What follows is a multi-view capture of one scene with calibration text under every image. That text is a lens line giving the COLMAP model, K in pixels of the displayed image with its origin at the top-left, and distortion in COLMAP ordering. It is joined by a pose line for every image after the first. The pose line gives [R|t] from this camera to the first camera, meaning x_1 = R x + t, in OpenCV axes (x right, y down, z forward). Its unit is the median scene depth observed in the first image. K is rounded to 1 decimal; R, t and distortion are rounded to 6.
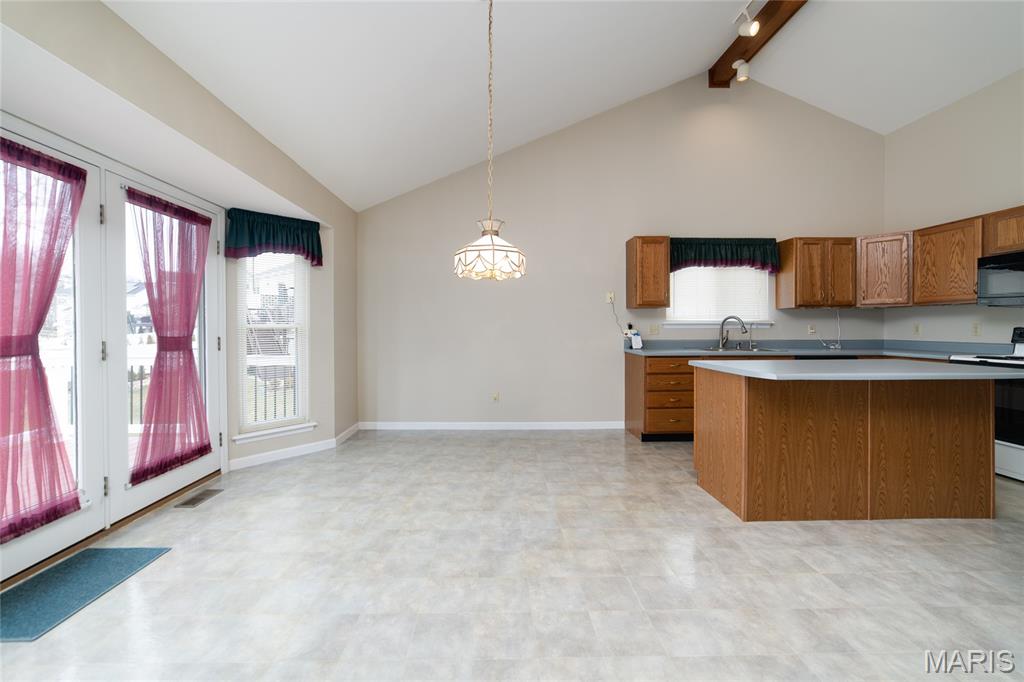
lens RADIAL K [[400.2, 0, 510.0], [0, 400.2, 334.1], [0, 0, 1]] dist [-0.007558, 0.000392]
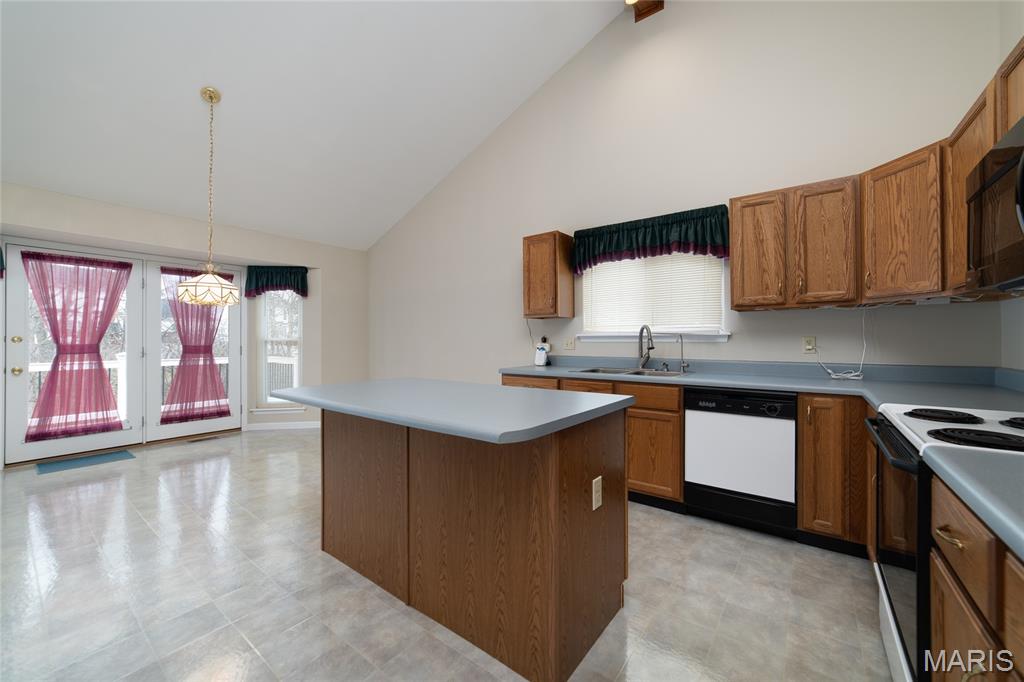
lens RADIAL K [[400.5, 0, 523.0], [0, 400.5, 340.2], [0, 0, 1]] dist [-0.010388, 0.000166]
pose [[0.792421, 0.001998, -0.609971, 1.473883], [-0.009973, 0.999903, -0.009681, -0.015133], [0.609893, 0.013755, 0.792364, 0.524546]]
